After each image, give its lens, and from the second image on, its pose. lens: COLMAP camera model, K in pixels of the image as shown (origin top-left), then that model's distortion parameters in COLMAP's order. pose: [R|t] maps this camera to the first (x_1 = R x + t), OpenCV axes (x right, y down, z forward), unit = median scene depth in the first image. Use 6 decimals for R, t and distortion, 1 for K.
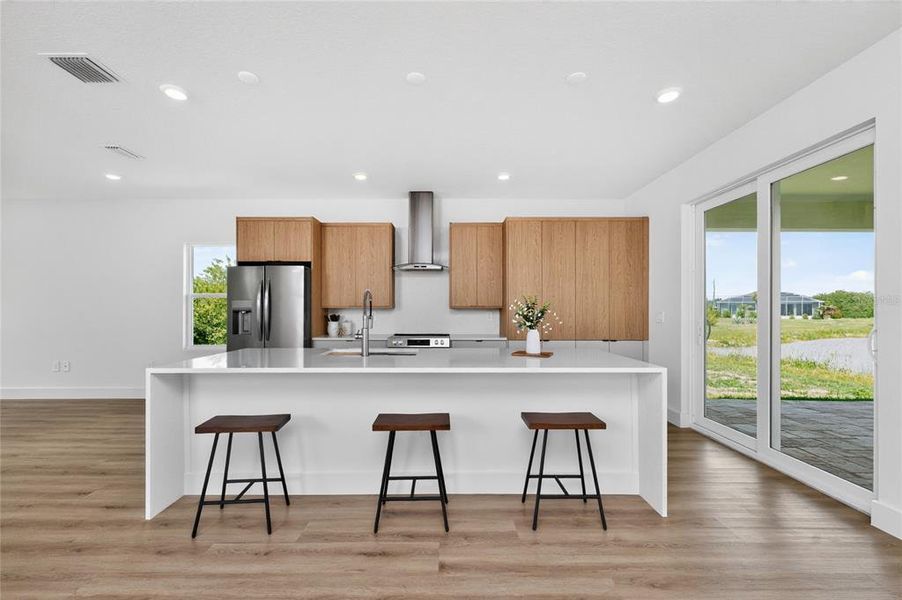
lens RADIAL K [[372.9, 0, 448.6], [0, 372.9, 309.1], [0, 0, 1]] dist [-0.022338, 0.000358]
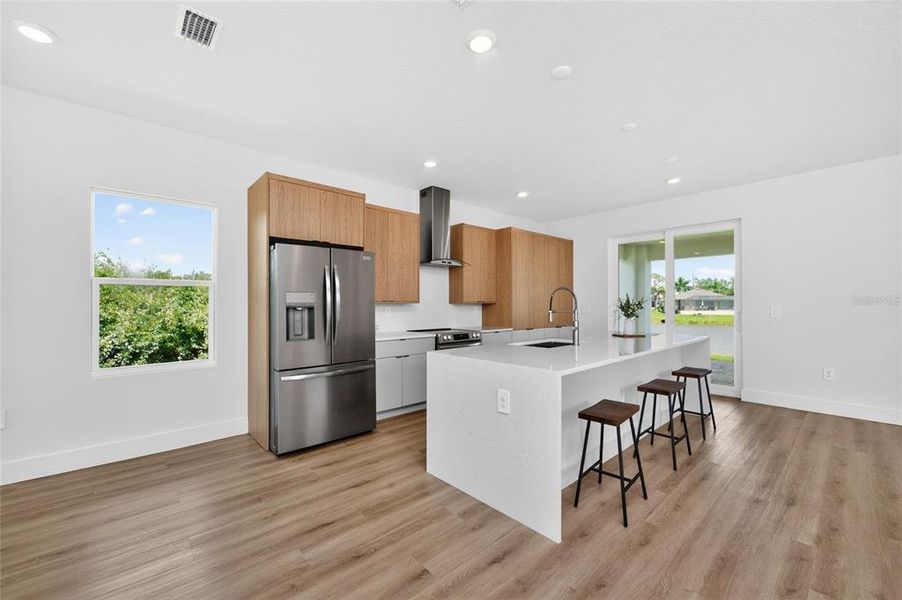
lens RADIAL K [[372.9, 0, 446.4], [0, 372.9, 300.7], [0, 0, 1]] dist [-0.022338, 0.000358]
pose [[0.749855, 0.009127, 0.661539, -0.788031], [-0.003125, 0.999943, -0.010254, 0.000674], [-0.661595, 0.005621, 0.749841, 0.247399]]
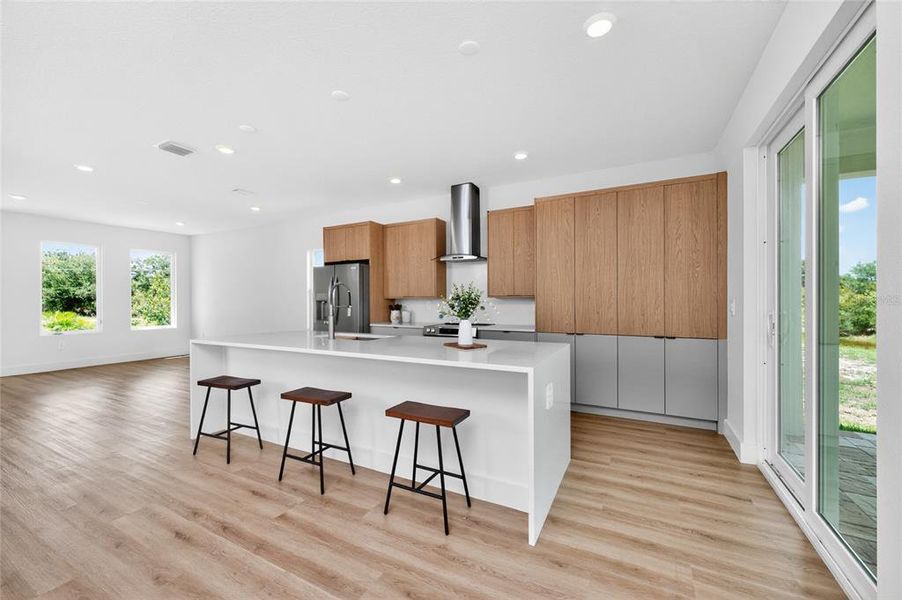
lens RADIAL K [[372.9, 0, 444.0], [0, 372.9, 302.2], [0, 0, 1]] dist [-0.022338, 0.000358]
pose [[0.877293, -0.003174, -0.479945, 0.401931], [0.007414, 0.999948, 0.006939, 0.001253], [0.479898, -0.009646, 0.877271, 0.083785]]
